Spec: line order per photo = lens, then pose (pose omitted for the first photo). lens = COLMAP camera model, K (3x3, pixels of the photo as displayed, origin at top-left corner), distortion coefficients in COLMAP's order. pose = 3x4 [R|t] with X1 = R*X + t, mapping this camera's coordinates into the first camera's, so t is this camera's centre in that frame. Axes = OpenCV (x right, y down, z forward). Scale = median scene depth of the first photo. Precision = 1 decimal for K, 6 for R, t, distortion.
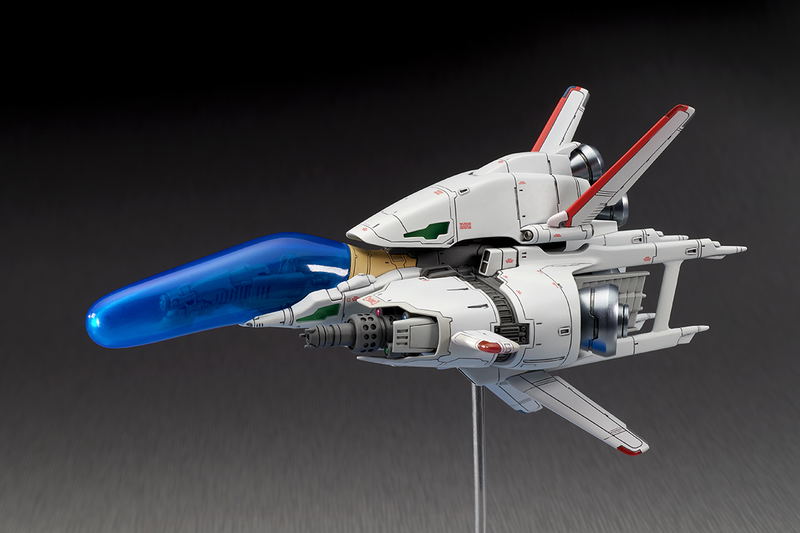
lens RADIAL K [[2469.4, 0, 400.0], [0, 2469.4, 266.5], [0, 0, 1]] dist [-0.013451, 0.654721]
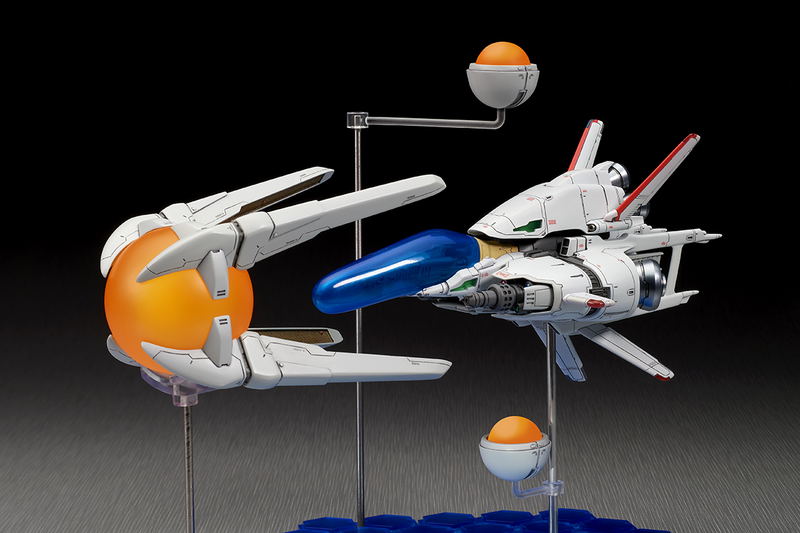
lens RADIAL K [[2469.4, 0, 400.0], [0, 2469.4, 266.5], [0, 0, 1]] dist [-0.013451, 0.654721]
pose [[0.974435, -0.029429, 0.222732, -0.374444], [0.035308, 0.999124, -0.022459, 0.037864], [-0.221876, 0.029749, 0.974621, -0.359525]]
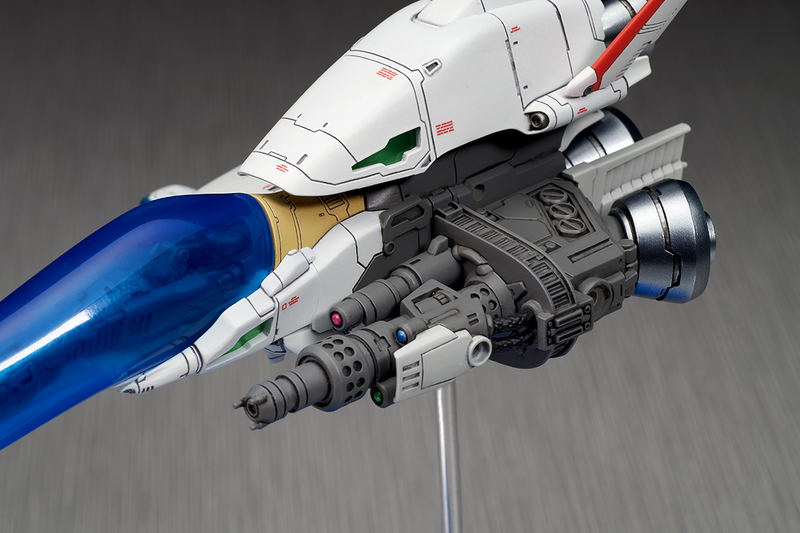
lens RADIAL K [[2469.4, 0, 400.0], [0, 2469.4, 266.5], [0, 0, 1]] dist [-0.013451, 0.654721]
pose [[0.943946, -0.176902, 0.278697, -0.148605], [0.089552, 0.949852, 0.299602, -0.158452], [-0.317721, -0.257850, 0.912451, 0.471674]]
